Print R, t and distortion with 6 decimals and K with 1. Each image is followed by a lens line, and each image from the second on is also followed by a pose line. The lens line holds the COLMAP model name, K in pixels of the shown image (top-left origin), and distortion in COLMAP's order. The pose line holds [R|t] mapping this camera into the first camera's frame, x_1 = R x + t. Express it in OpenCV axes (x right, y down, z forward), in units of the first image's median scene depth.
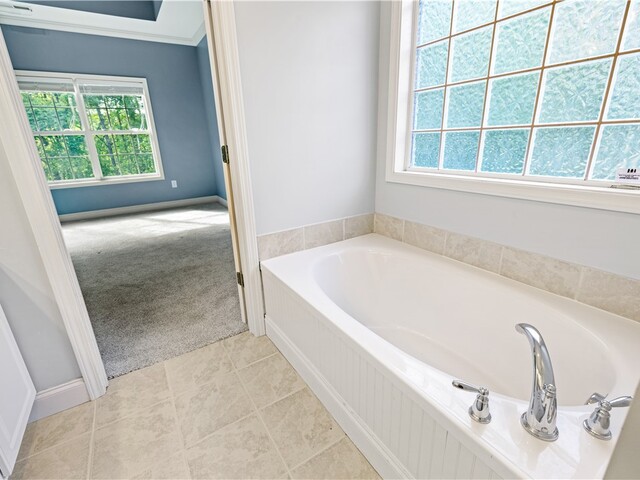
lens RADIAL K [[308.8, 0, 318.0], [0, 308.8, 224.6], [0, 0, 1]] dist [-0.001531, -0.000450]
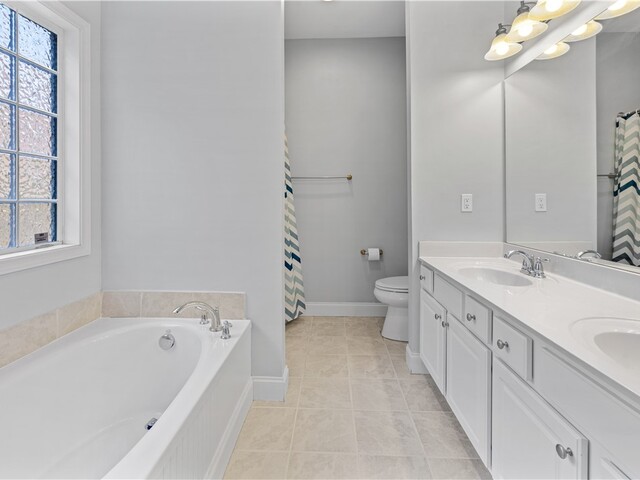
lens RADIAL K [[304.8, 0, 318.8], [0, 304.8, 246.4], [0, 0, 1]] dist [0.000678, 0.000785]
pose [[-0.818620, -0.045671, 0.572517, -0.557207], [0.188665, 0.920132, 0.343166, -0.250077], [-0.542464, 0.388936, -0.744622, 0.938742]]
